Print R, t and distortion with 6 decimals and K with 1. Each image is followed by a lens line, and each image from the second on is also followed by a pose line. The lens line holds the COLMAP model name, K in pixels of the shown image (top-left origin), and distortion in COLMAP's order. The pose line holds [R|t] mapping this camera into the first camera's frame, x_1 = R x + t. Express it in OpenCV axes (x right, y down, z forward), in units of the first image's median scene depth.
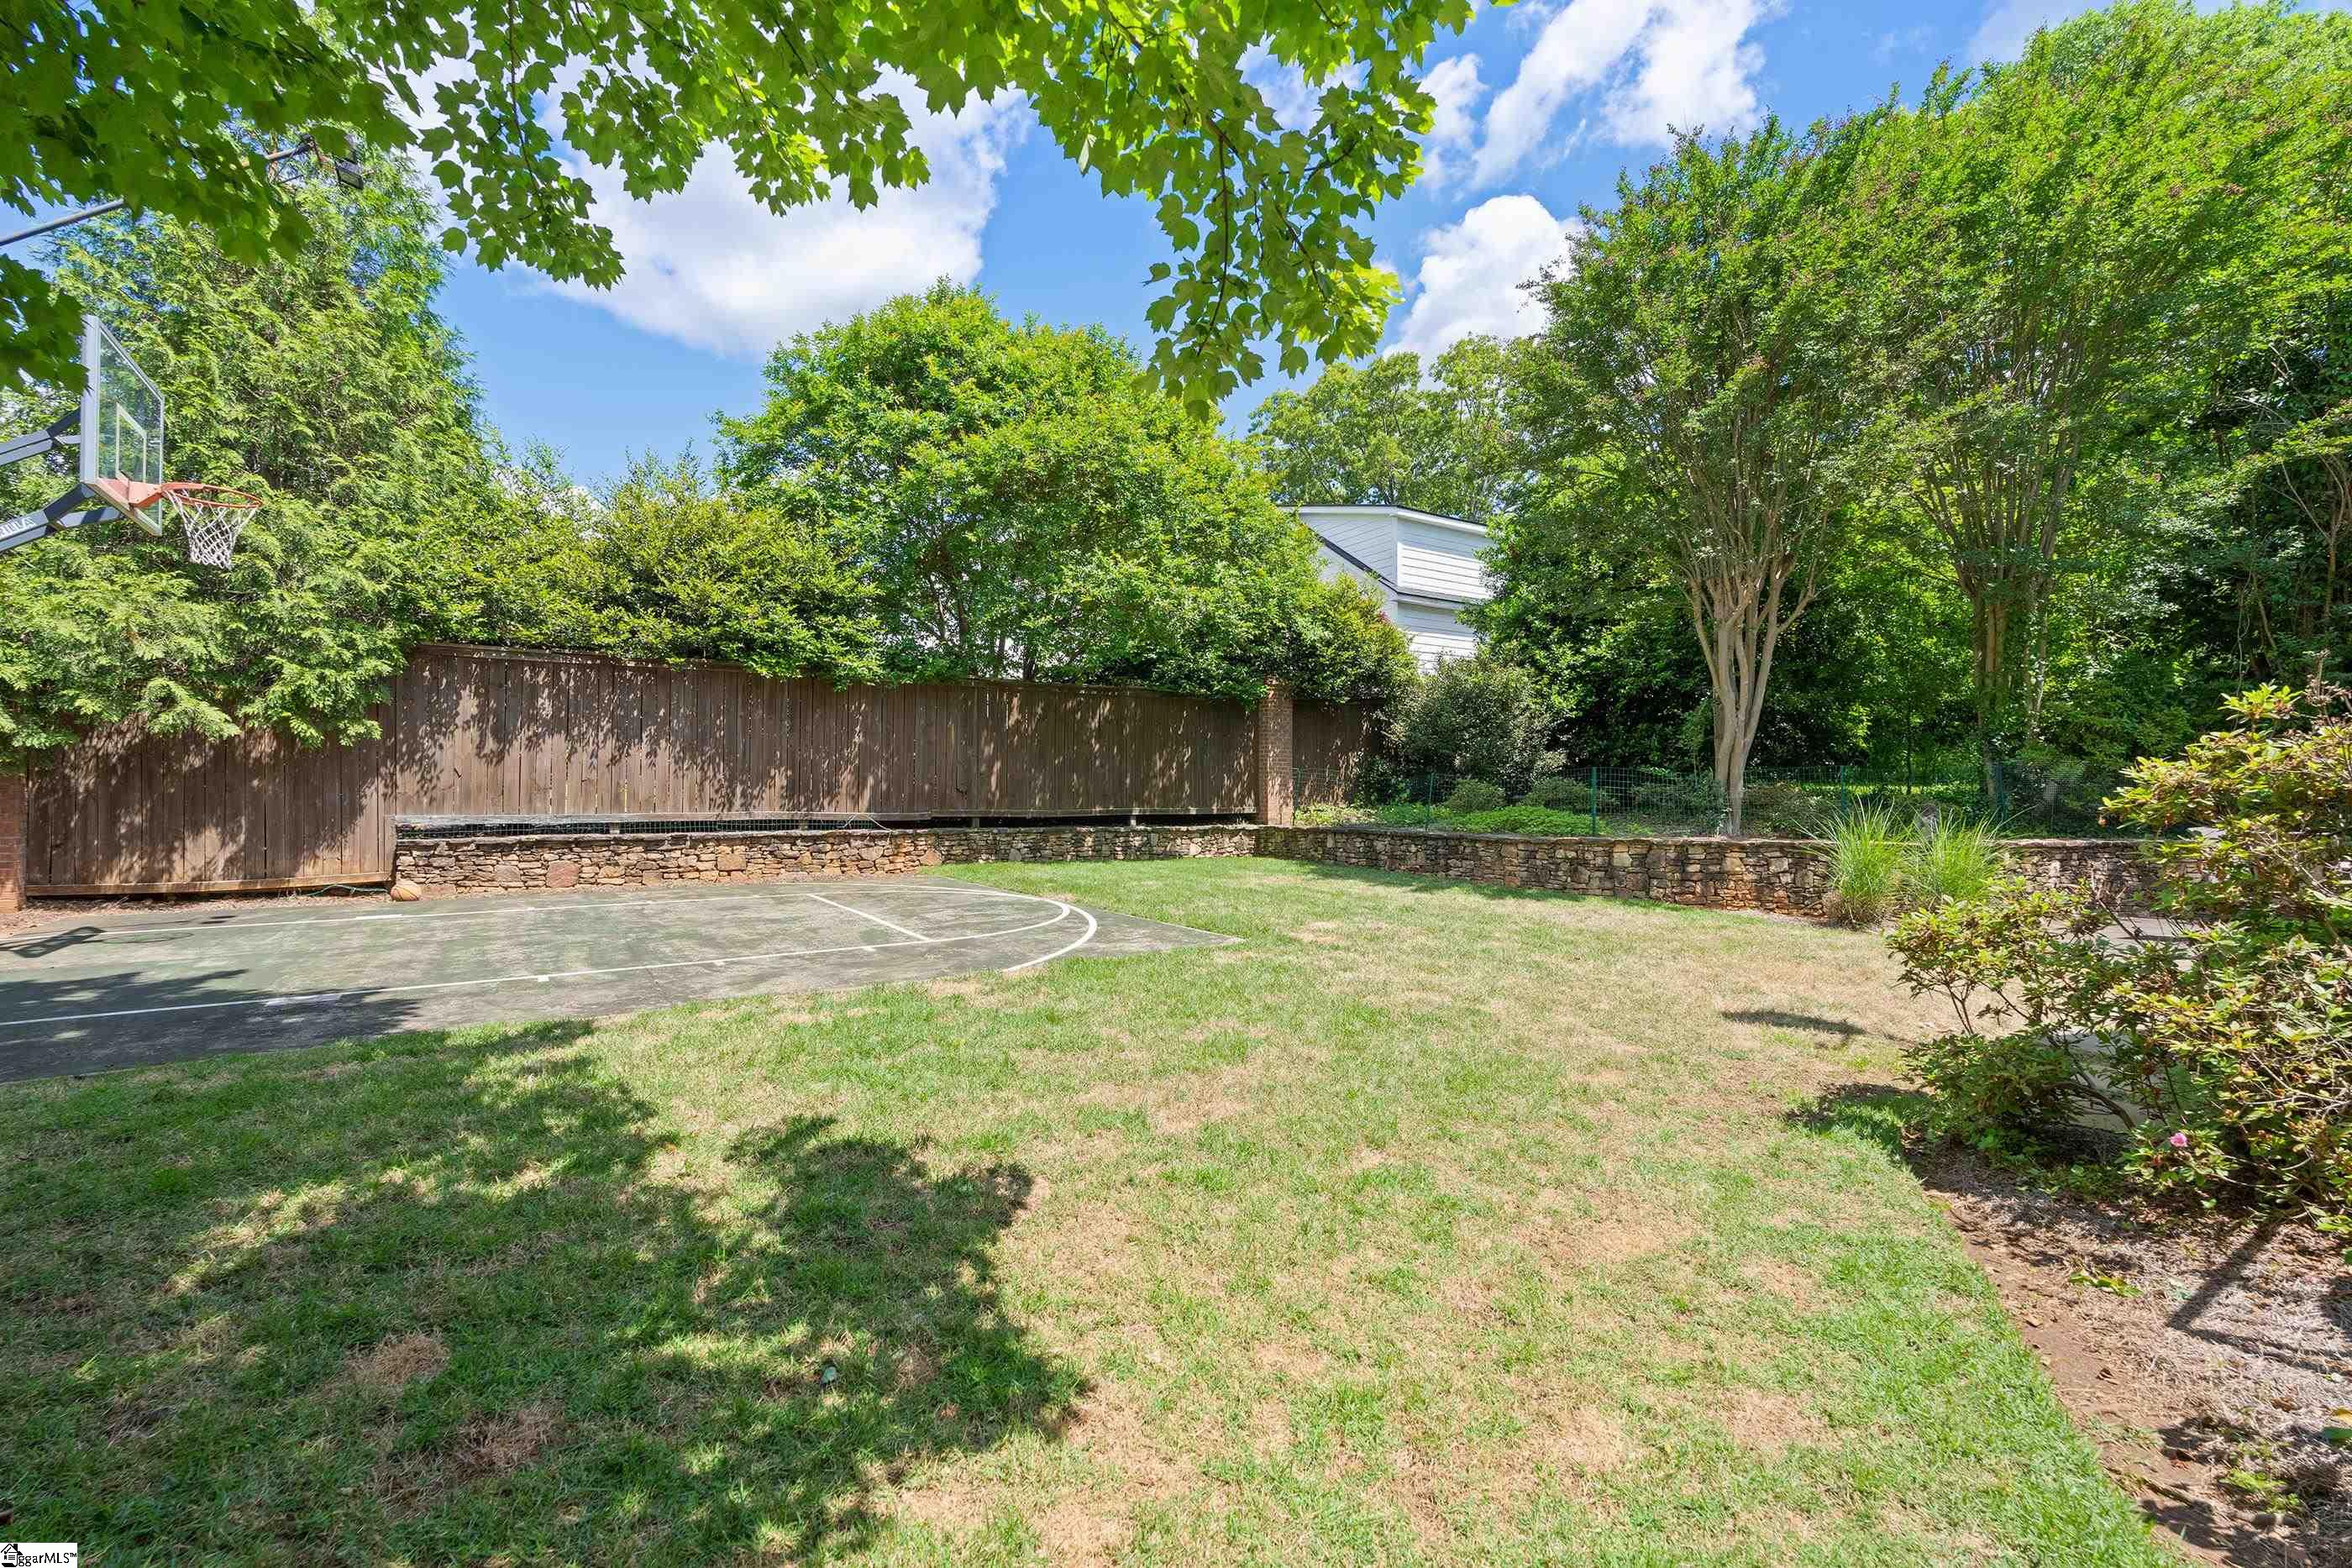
lens RADIAL K [[1036.4, 0, 1163.1], [0, 1036.4, 786.3], [0, 0, 1]] dist [-0.002978, -0.000396]
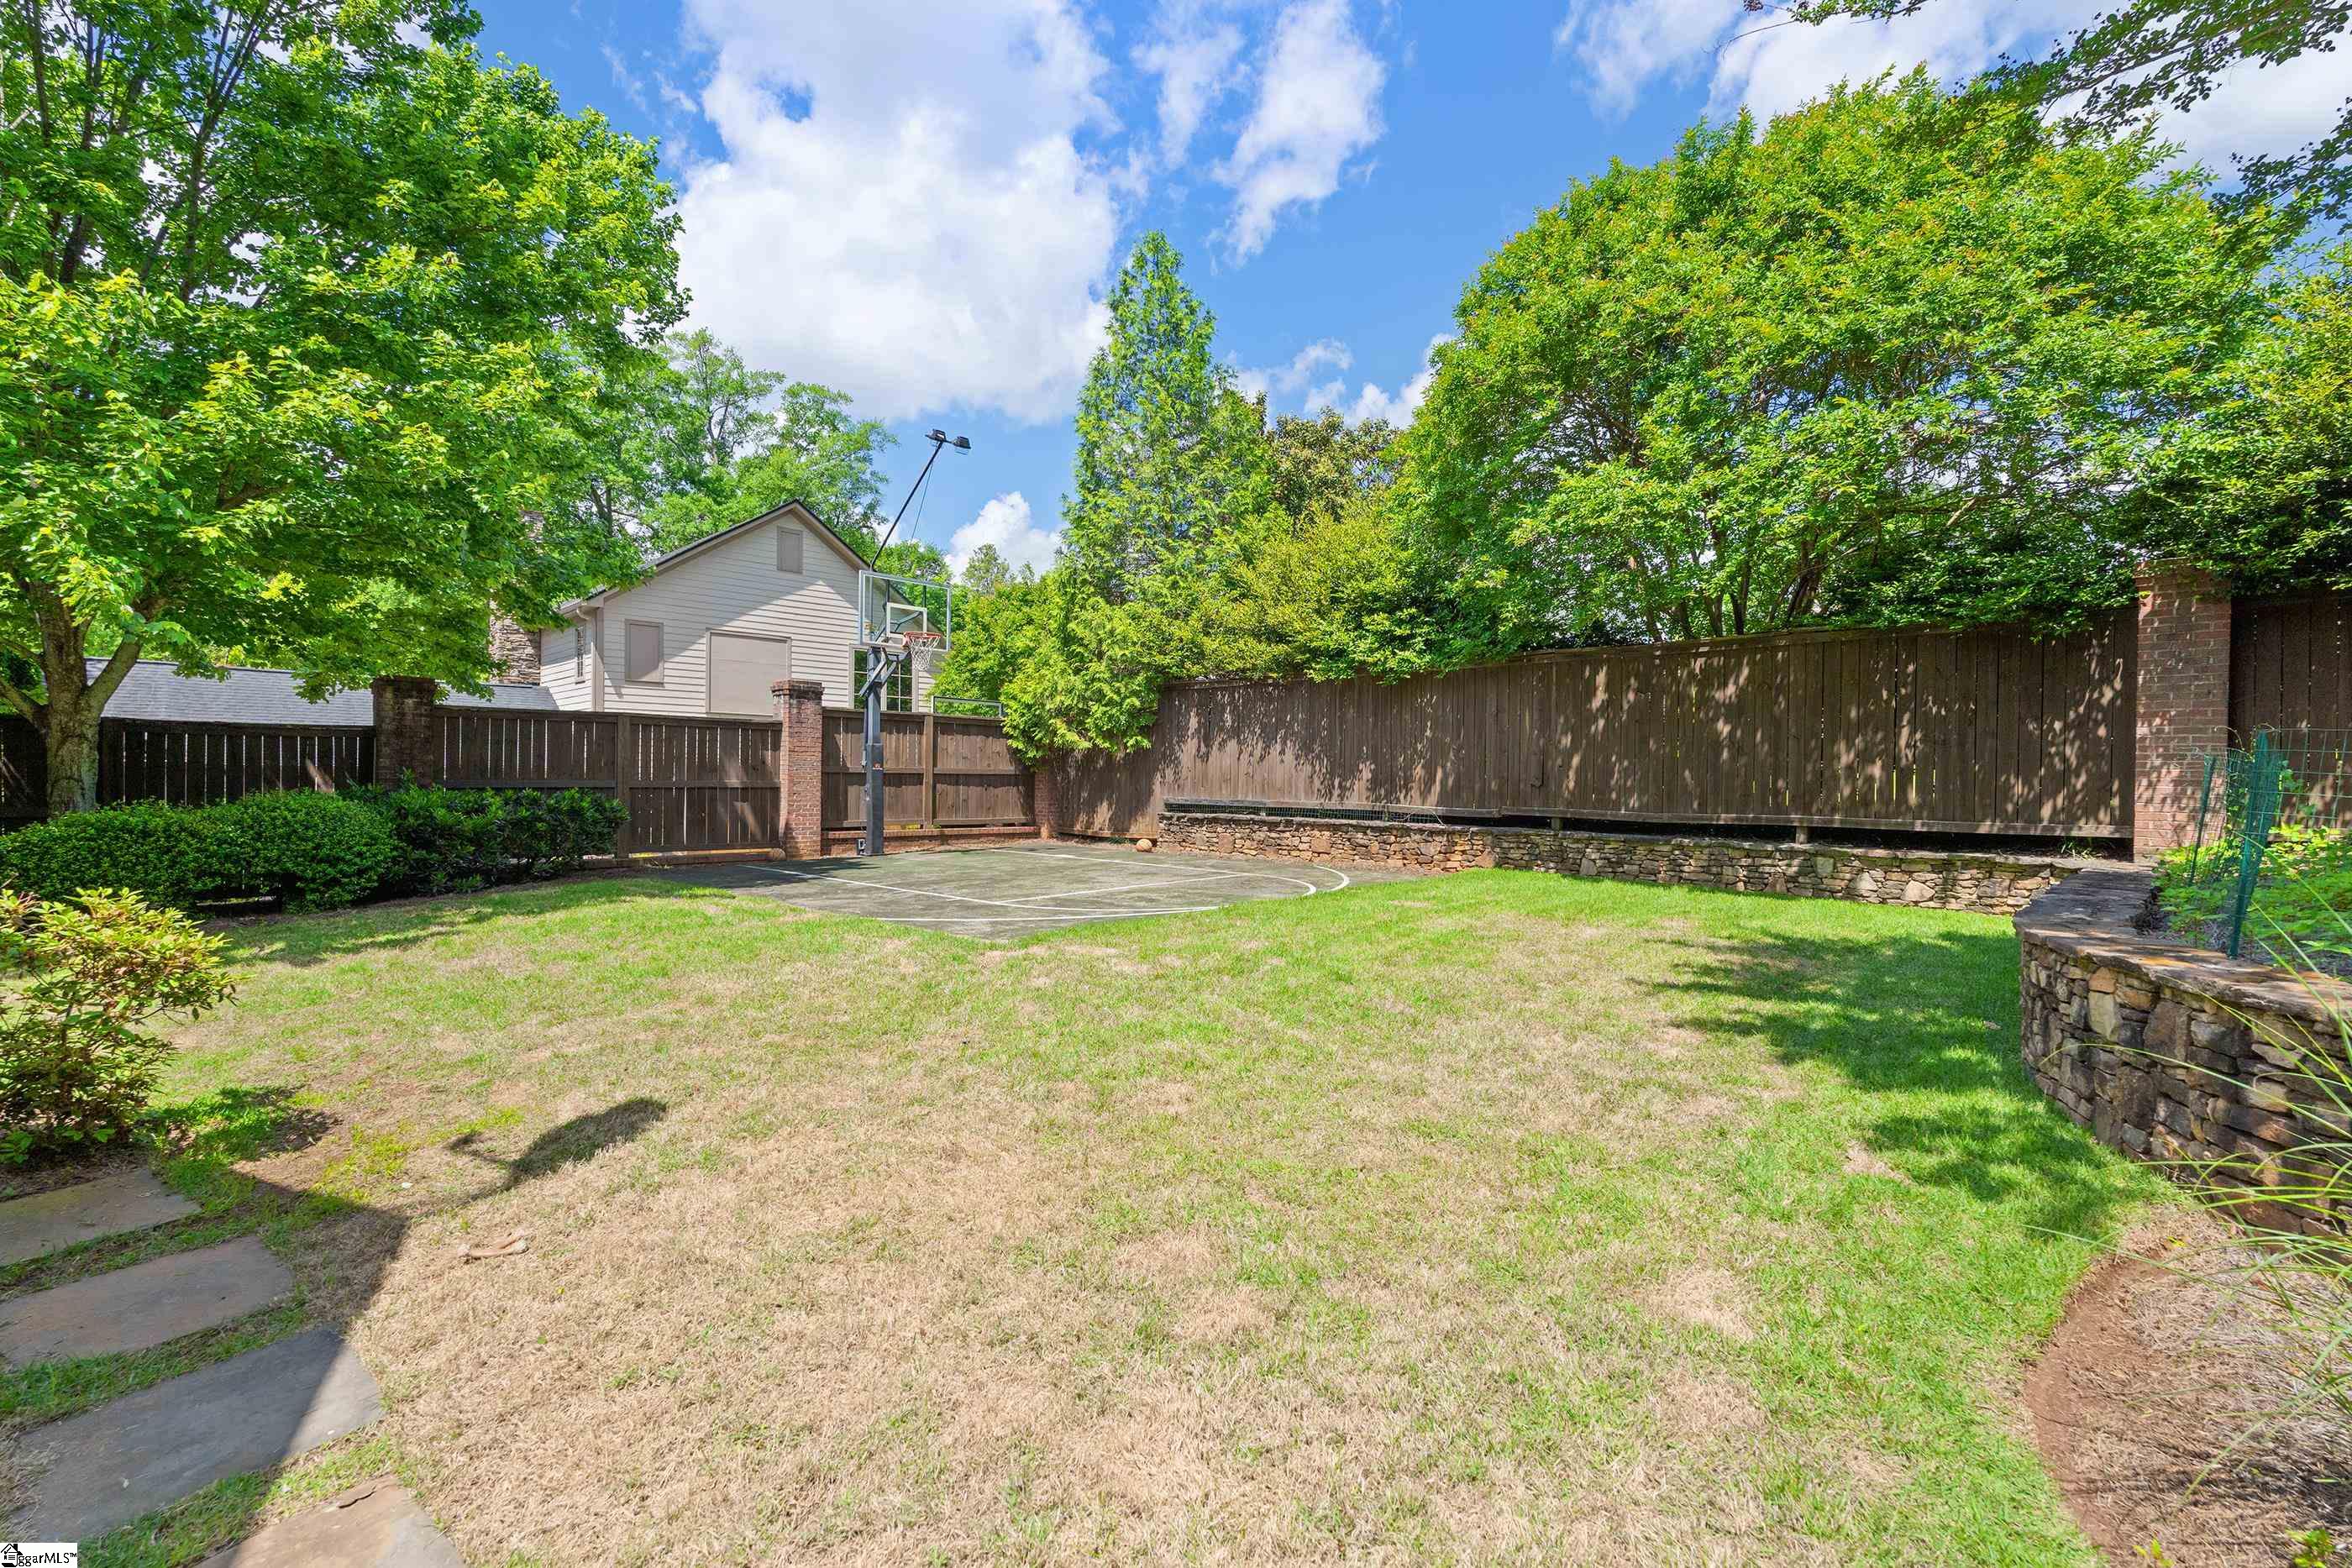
lens RADIAL K [[1036.4, 0, 1163.1], [0, 1036.4, 786.3], [0, 0, 1]] dist [-0.002978, -0.000396]
pose [[0.188382, 0.012137, -0.982021, 0.685081], [-0.003989, 0.999925, 0.011593, -0.004499], [0.982088, 0.001734, 0.188416, 0.623660]]
